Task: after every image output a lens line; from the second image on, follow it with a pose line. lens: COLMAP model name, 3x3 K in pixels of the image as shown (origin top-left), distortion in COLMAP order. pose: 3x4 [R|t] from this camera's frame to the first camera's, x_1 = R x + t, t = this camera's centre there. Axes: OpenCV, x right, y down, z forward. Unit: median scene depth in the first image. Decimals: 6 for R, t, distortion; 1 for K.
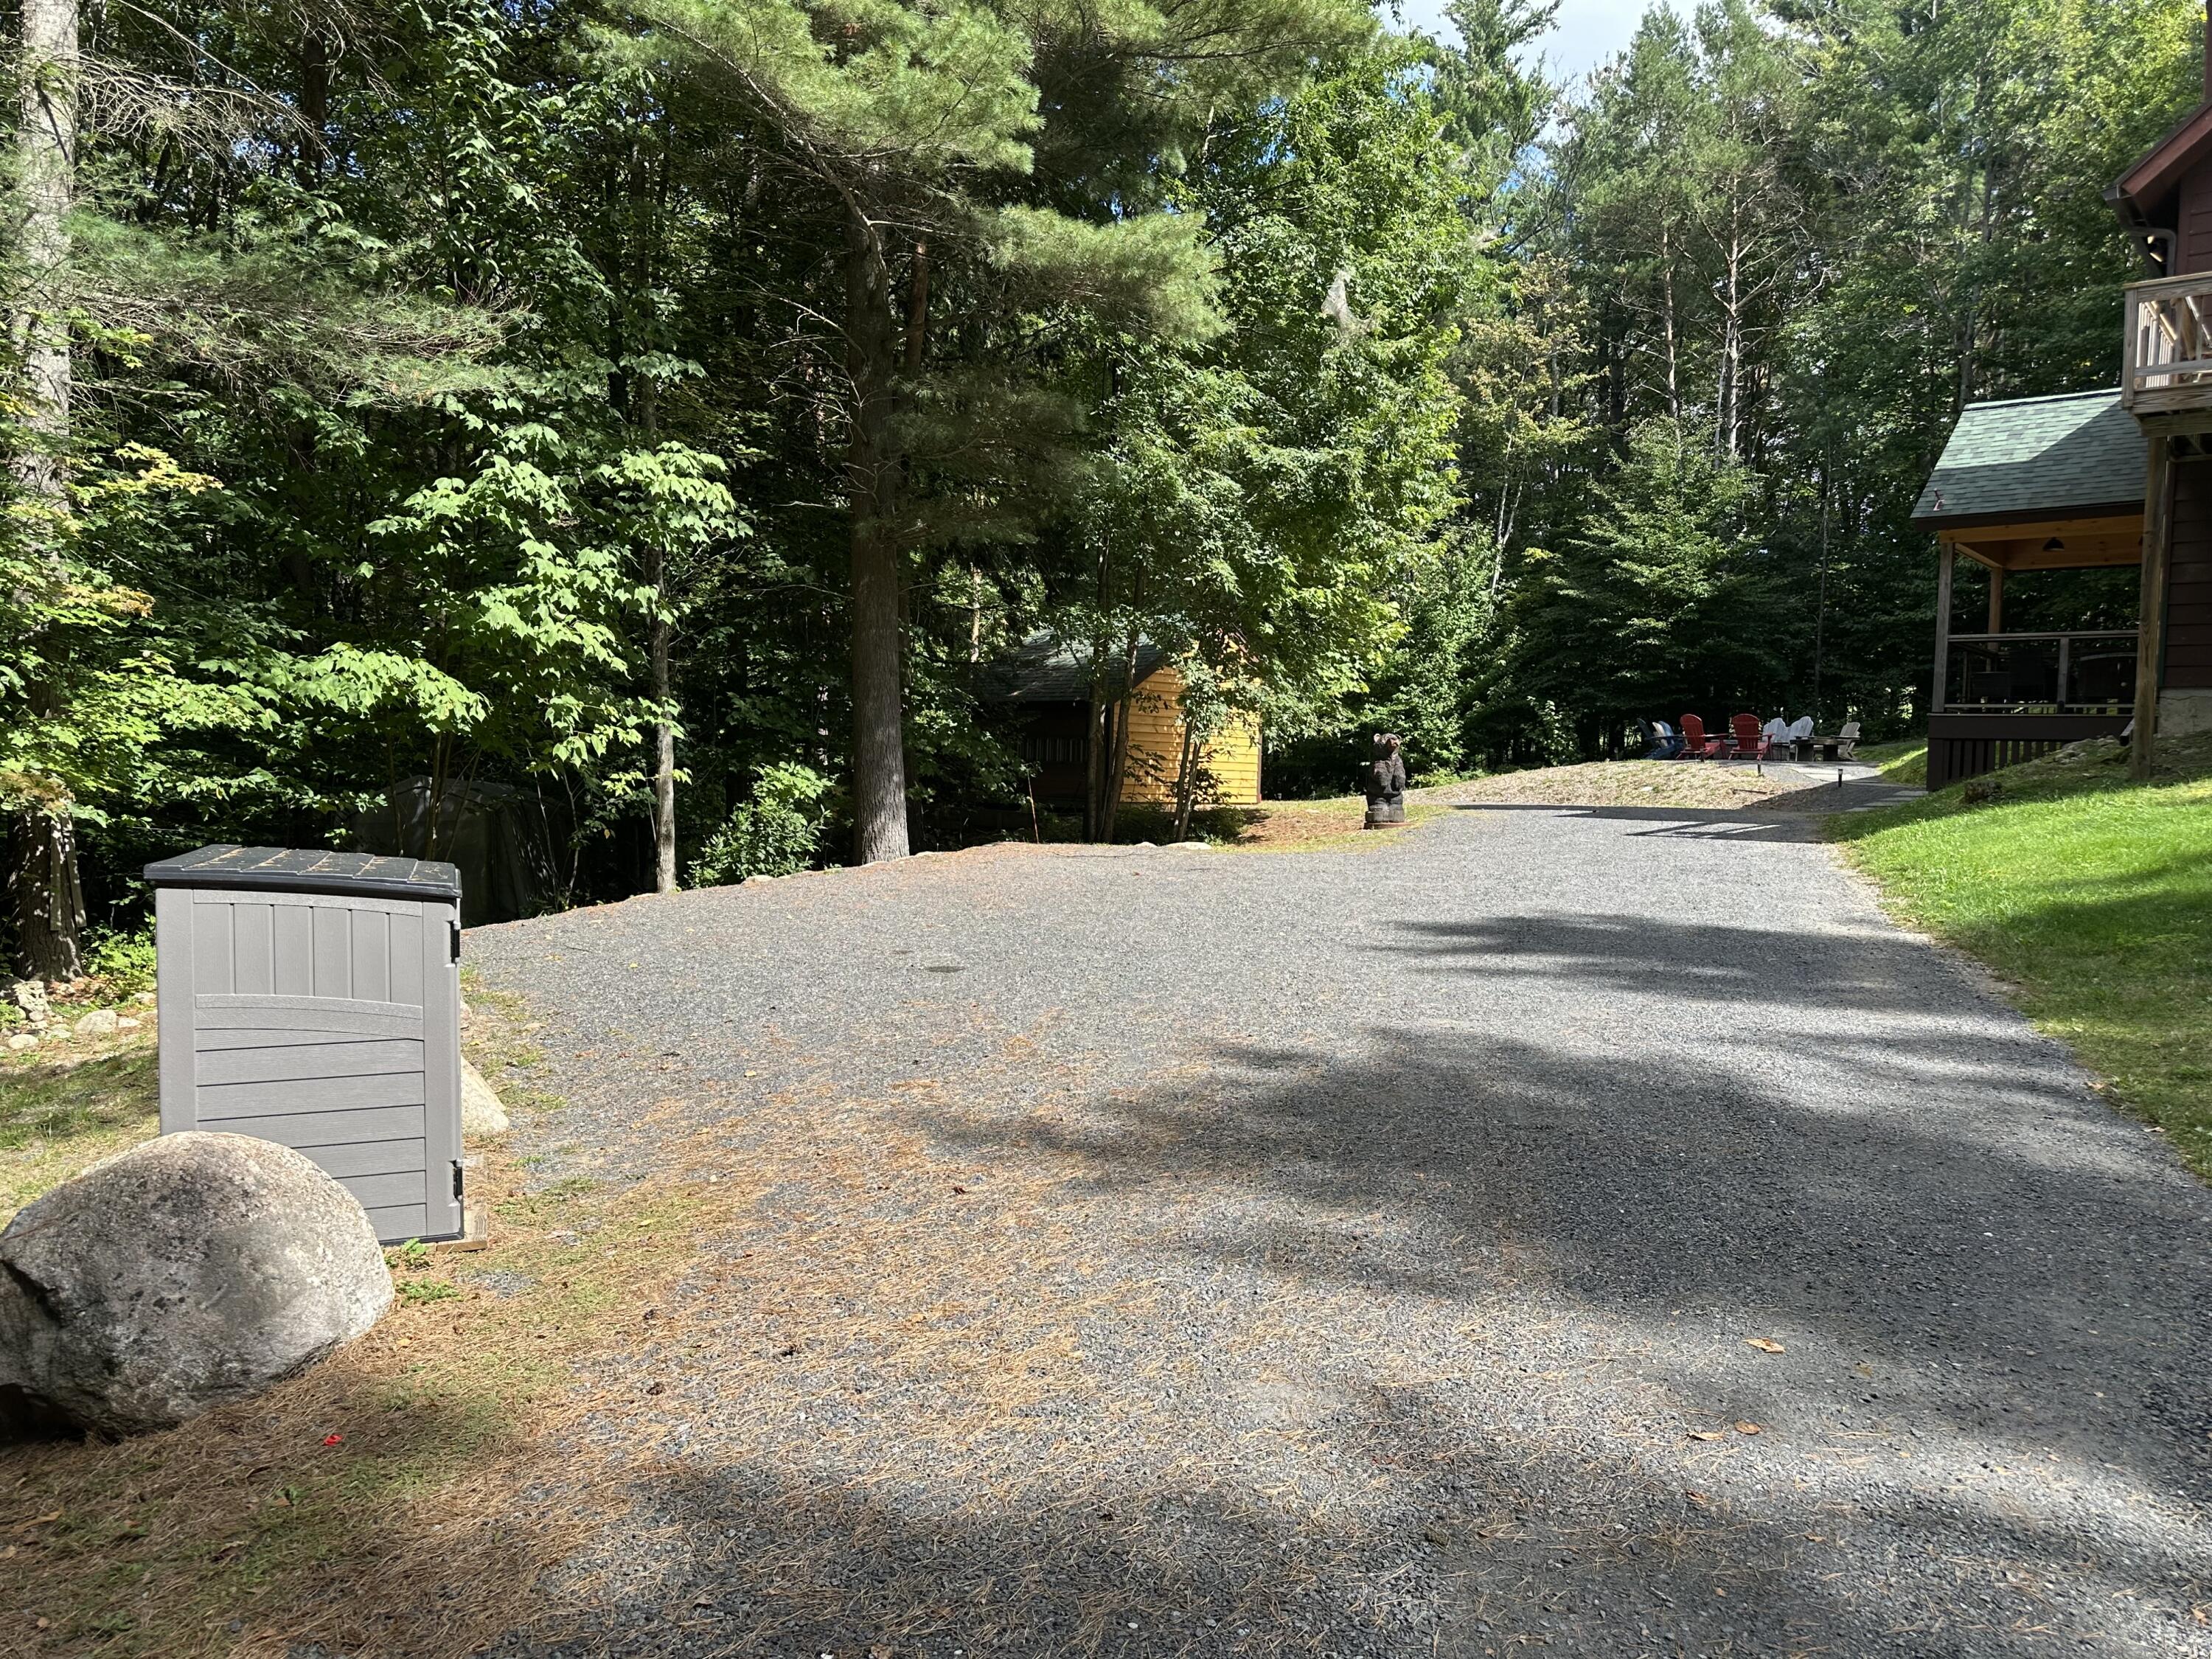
lens RADIAL K [[1569.8, 0, 1084.3], [0, 1569.8, 869.0], [0, 0, 1]] dist [0.052927, -0.079511]
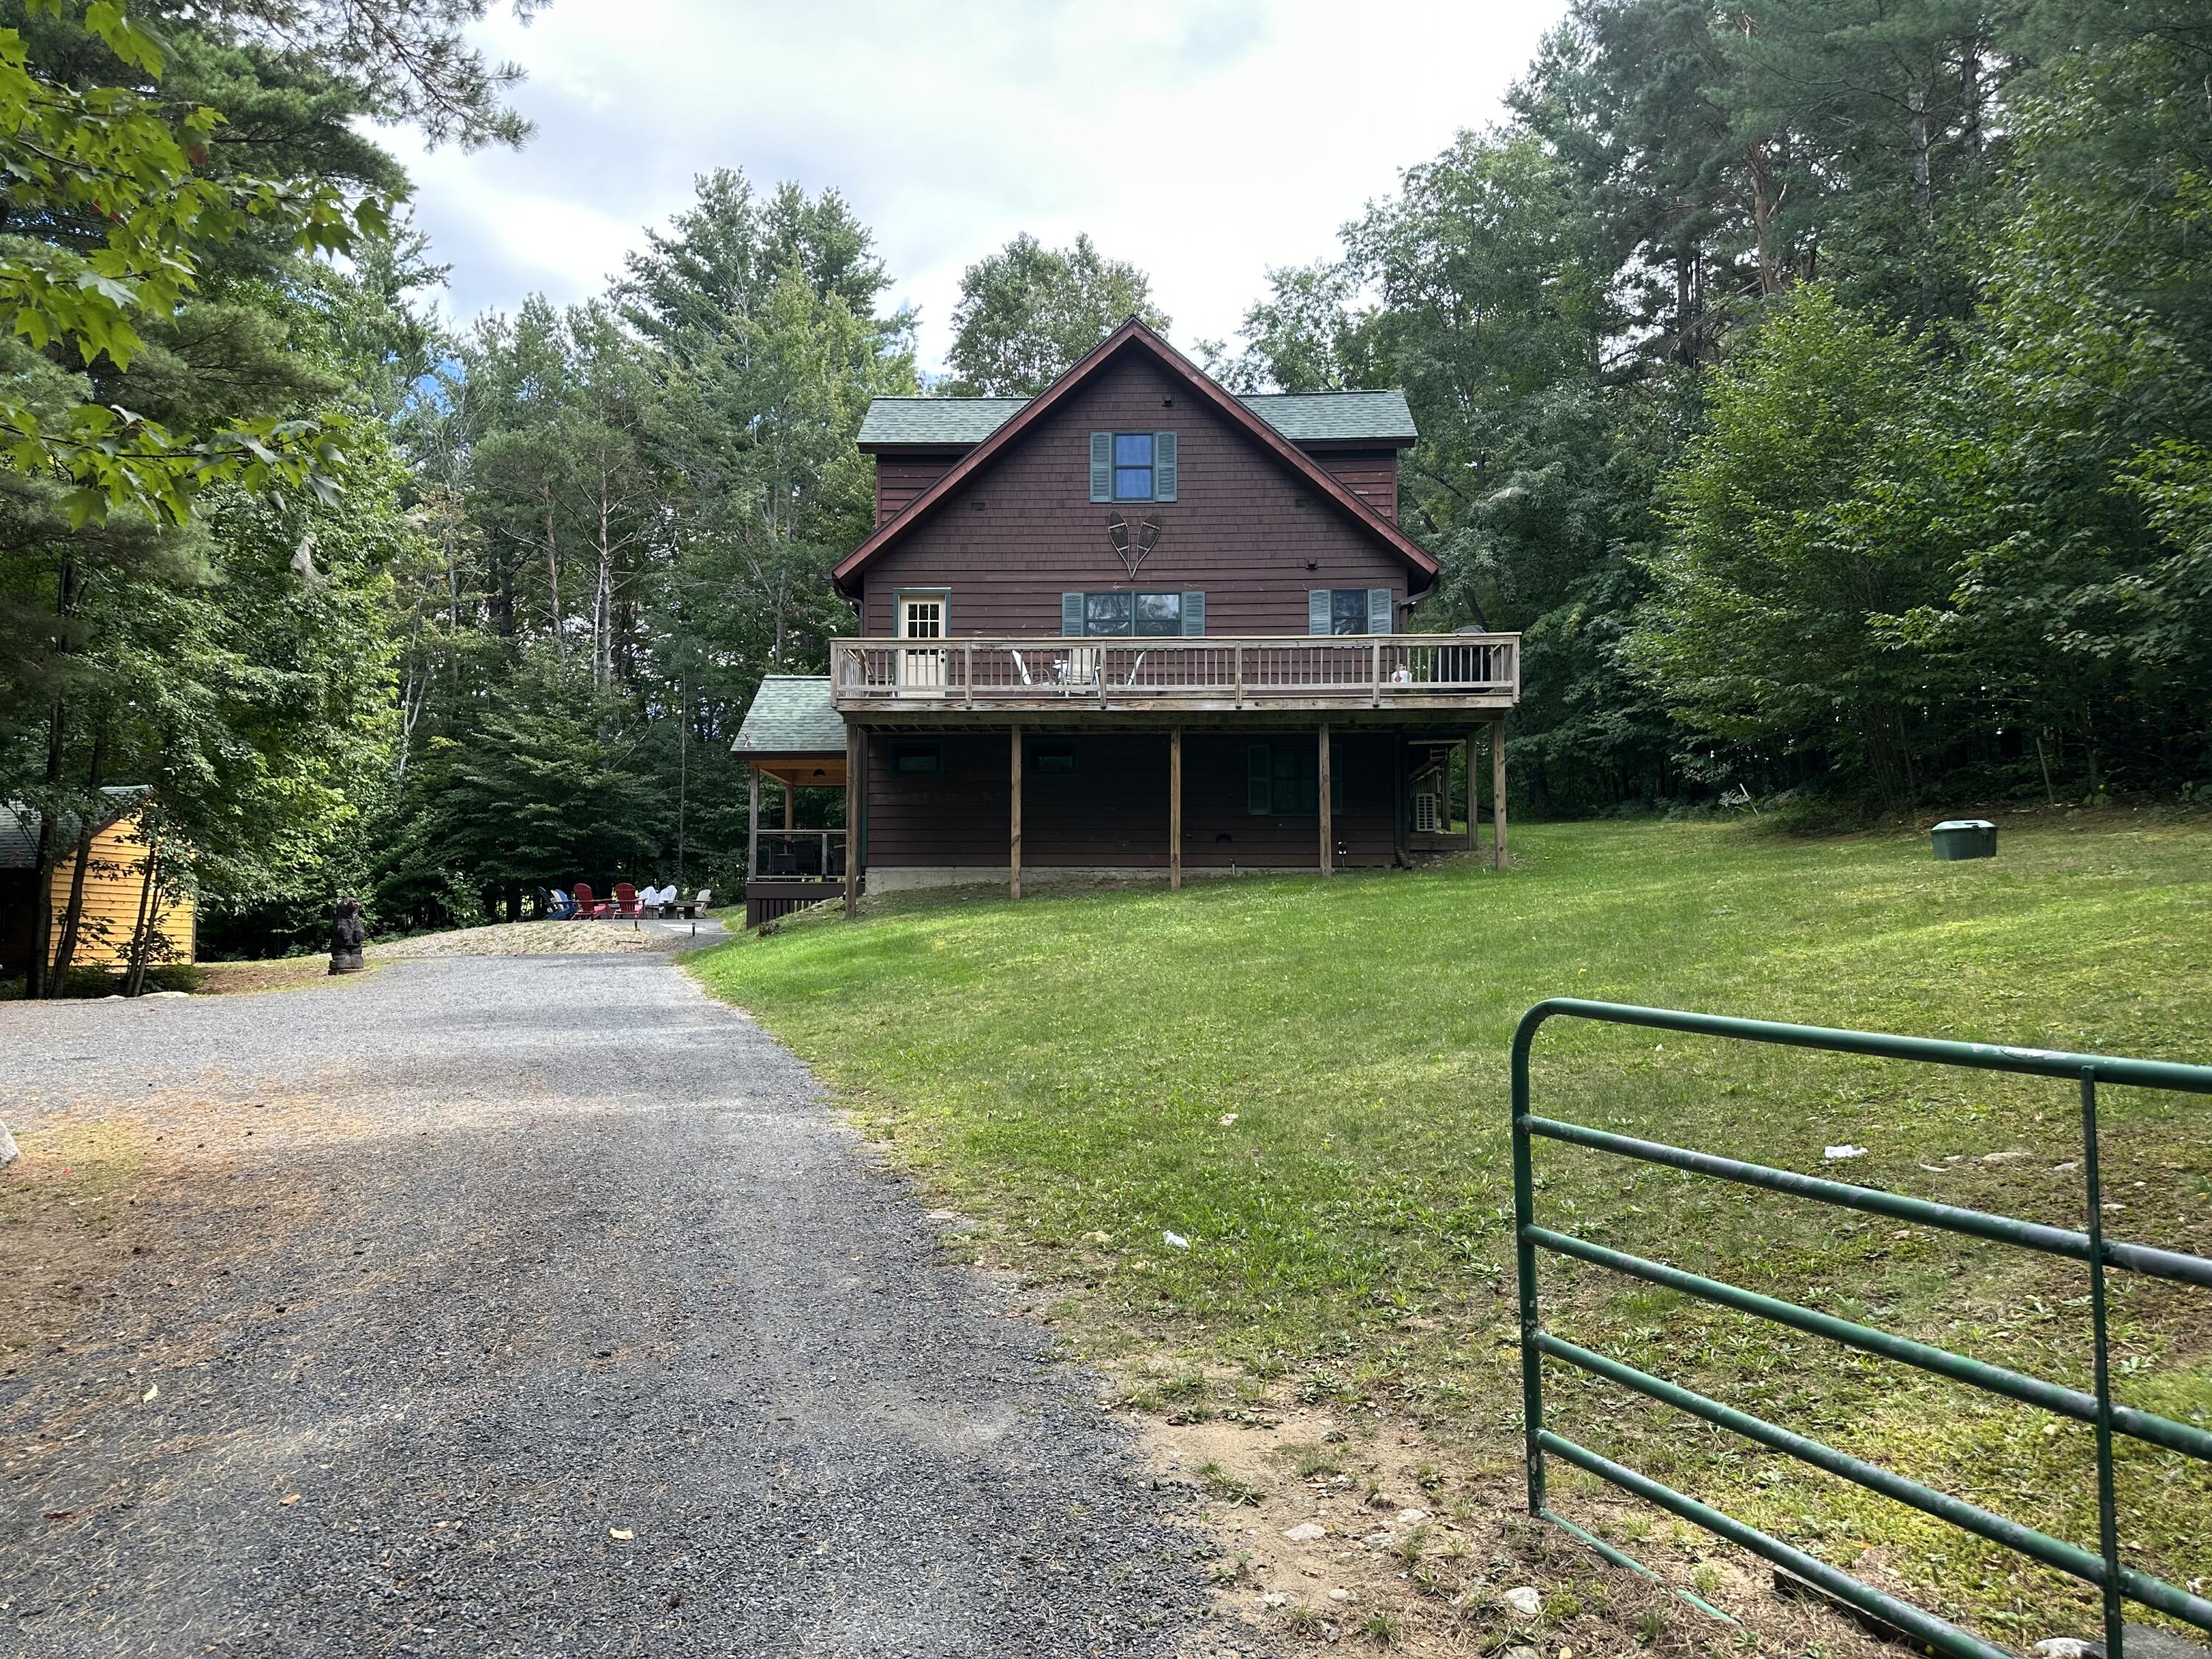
lens RADIAL K [[1569.8, 0, 1093.2], [0, 1569.8, 832.0], [0, 0, 1]] dist [0.052927, -0.079511]
pose [[0.775944, 0.022690, 0.630394, -0.071155], [0.060175, 0.992133, -0.109778, 0.018091], [-0.627925, 0.123116, 0.768474, -0.171700]]
